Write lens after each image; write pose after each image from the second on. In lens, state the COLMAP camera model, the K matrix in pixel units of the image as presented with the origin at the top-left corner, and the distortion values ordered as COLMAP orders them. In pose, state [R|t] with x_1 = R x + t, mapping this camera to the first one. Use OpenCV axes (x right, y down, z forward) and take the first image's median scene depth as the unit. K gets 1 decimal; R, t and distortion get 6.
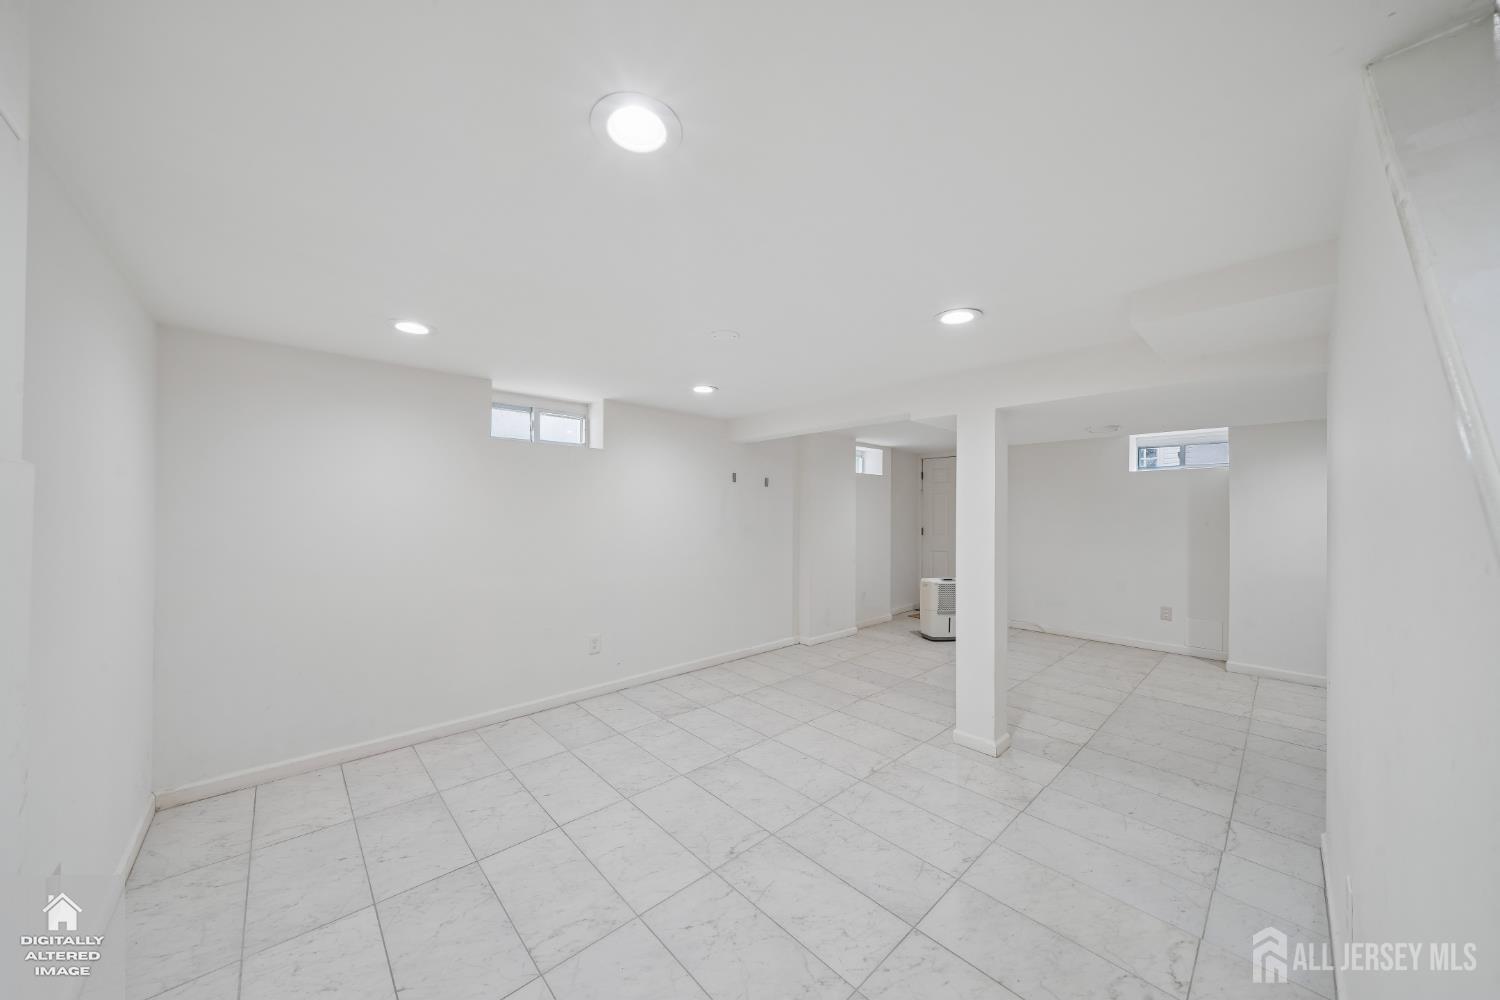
lens RADIAL K [[506.2, 0, 749.5], [0, 506.2, 507.3], [0, 0, 1]] dist [-0.001306, 0.000410]
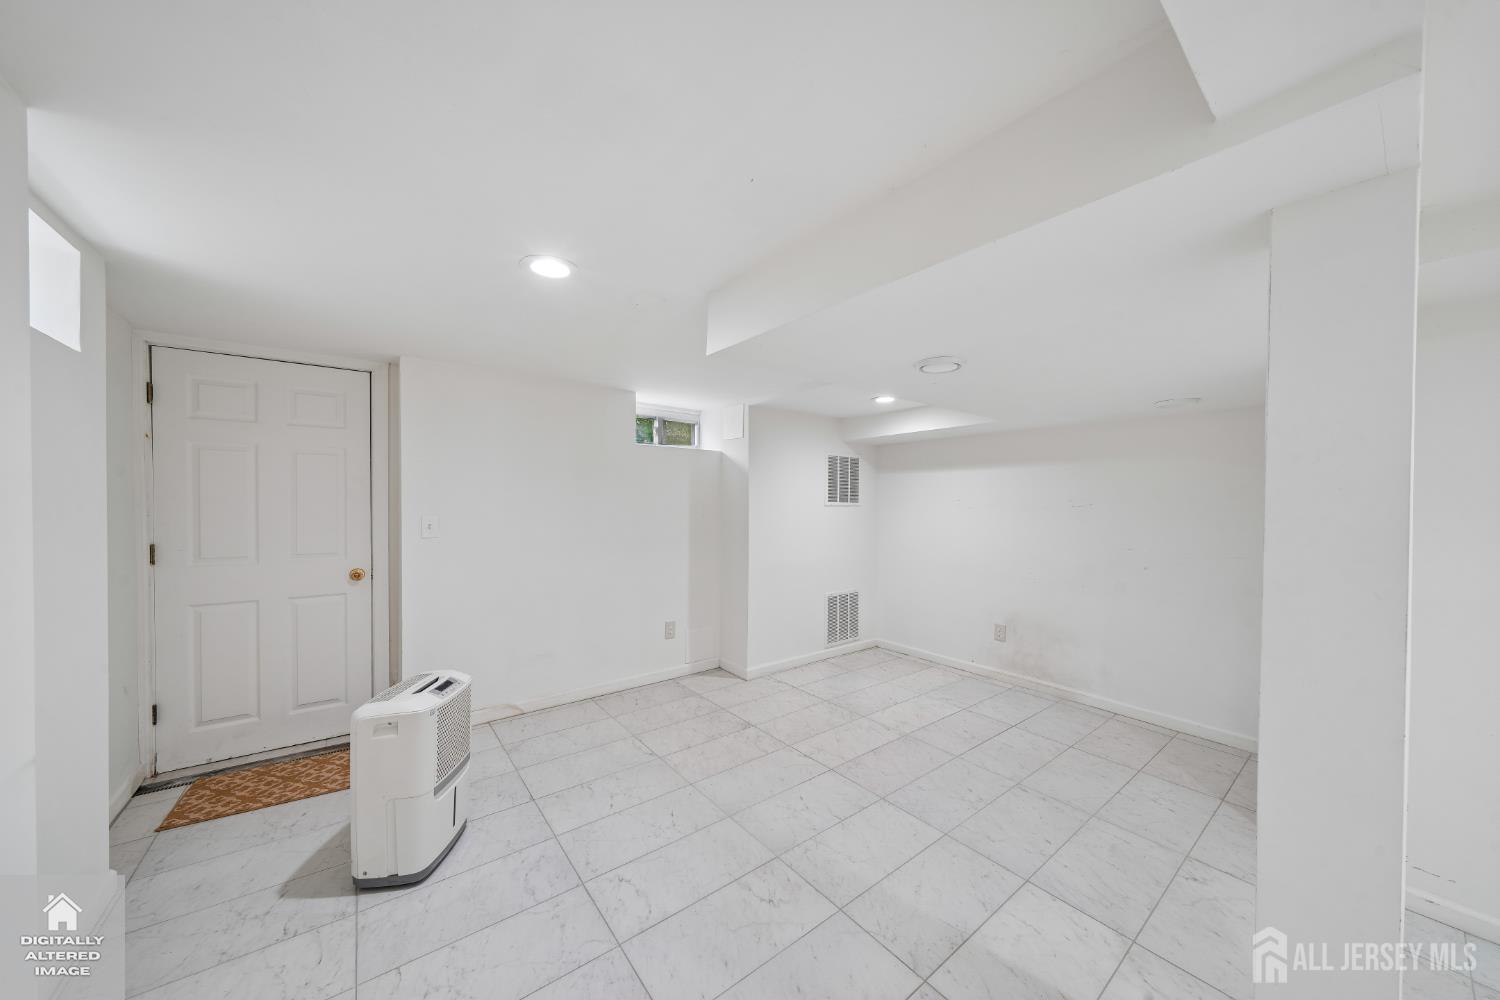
lens RADIAL K [[506.2, 0, 749.5], [0, 506.2, 507.3], [0, 0, 1]] dist [-0.001306, 0.000410]
pose [[0.092080, -0.012994, 0.995667, 0.071867], [-0.017770, 0.999734, 0.014691, 0.006877], [-0.995593, -0.019045, 0.091825, 1.072624]]
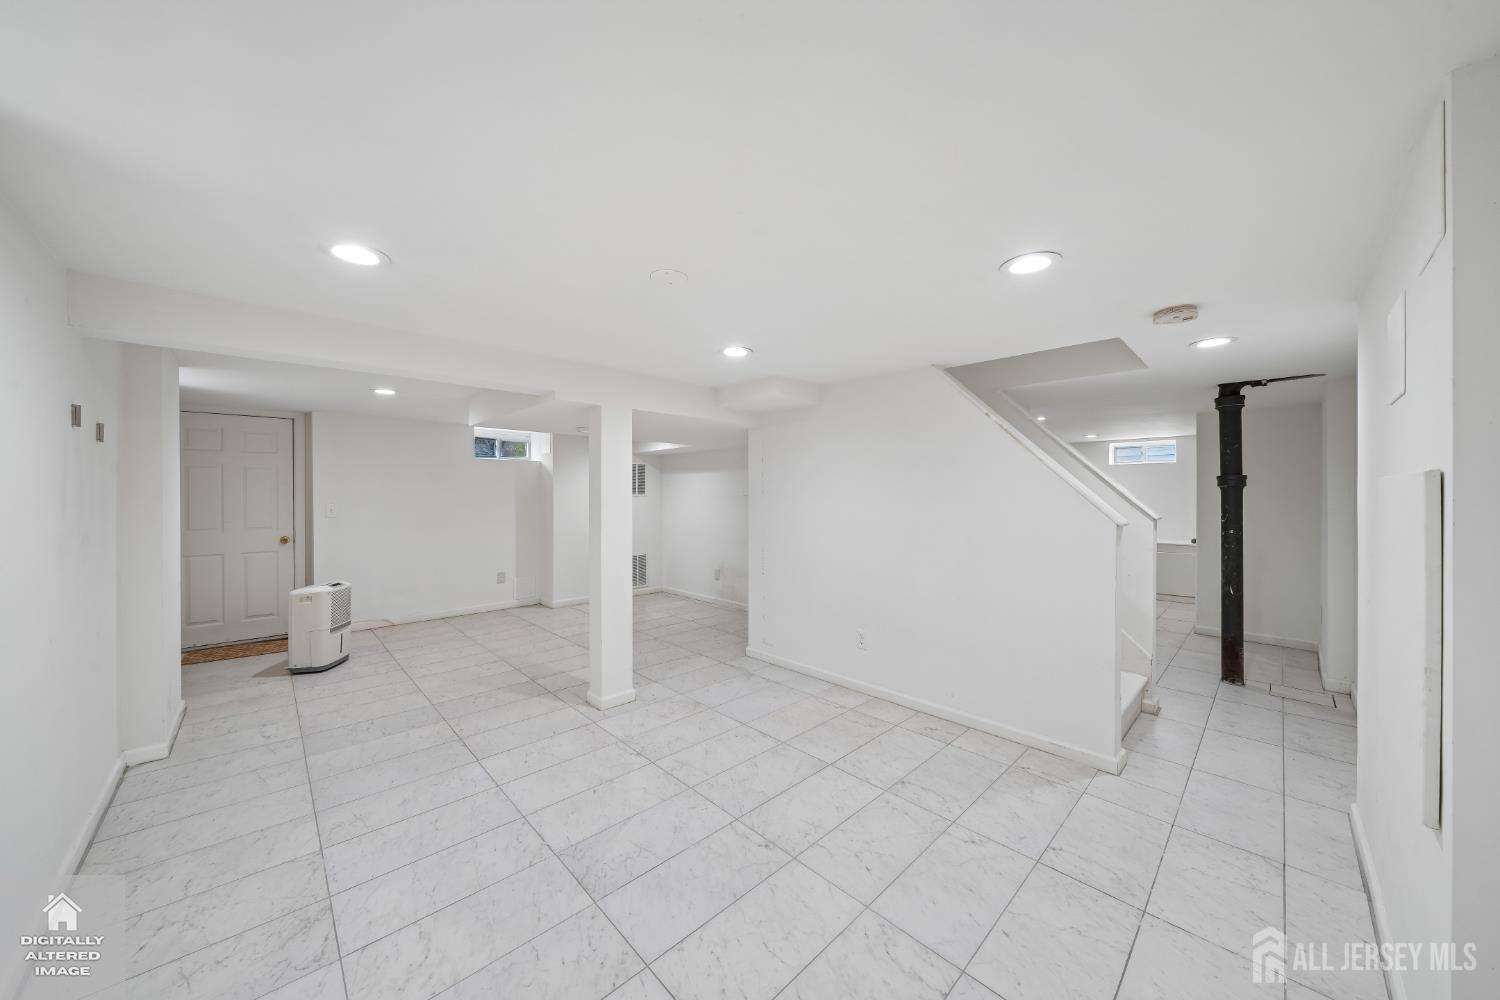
lens RADIAL K [[510.7, 0, 747.6], [0, 510.7, 496.2], [0, 0, 1]] dist [-0.000016, 0.000152]
pose [[-0.009303, -0.007126, 0.999931, -0.542418], [-0.010632, 0.999919, 0.007027, -0.001791], [-0.999900, -0.010566, -0.009378, 0.559099]]
